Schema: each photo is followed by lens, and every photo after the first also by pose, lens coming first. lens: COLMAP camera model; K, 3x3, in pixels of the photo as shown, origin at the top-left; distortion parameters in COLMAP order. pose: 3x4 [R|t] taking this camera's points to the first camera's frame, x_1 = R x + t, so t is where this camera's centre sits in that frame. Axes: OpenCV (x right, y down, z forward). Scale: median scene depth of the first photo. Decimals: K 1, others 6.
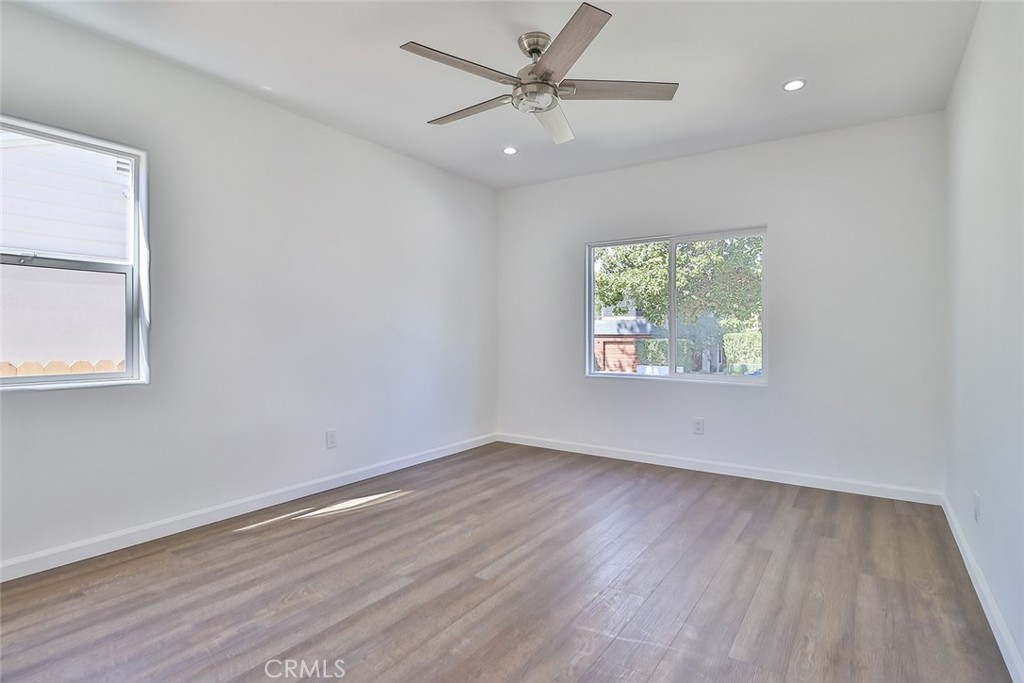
lens RADIAL K [[523.9, 0, 512.4], [0, 523.9, 301.0], [0, 0, 1]] dist [0.015290, -0.000231]
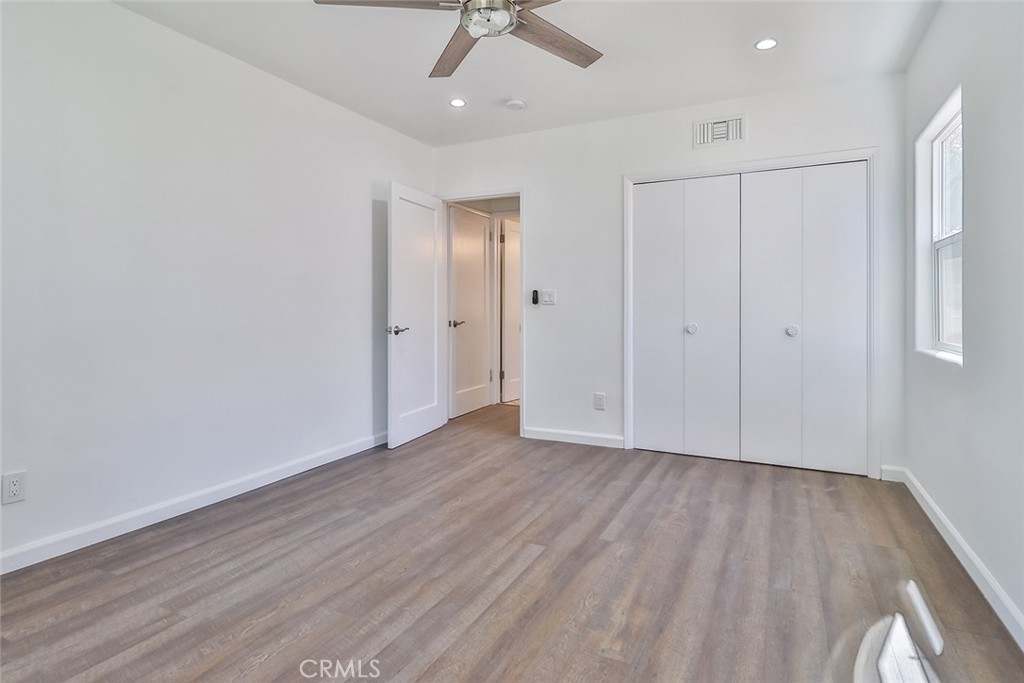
lens RADIAL K [[537.9, 0, 512.3], [0, 537.9, 338.4], [0, 0, 1]] dist [-0.002790, -0.001038]
pose [[-0.991866, 0.003332, -0.127245, 0.119008], [0.004599, 0.999943, -0.009664, 0.135397], [0.127206, -0.010171, -0.991824, 2.004677]]
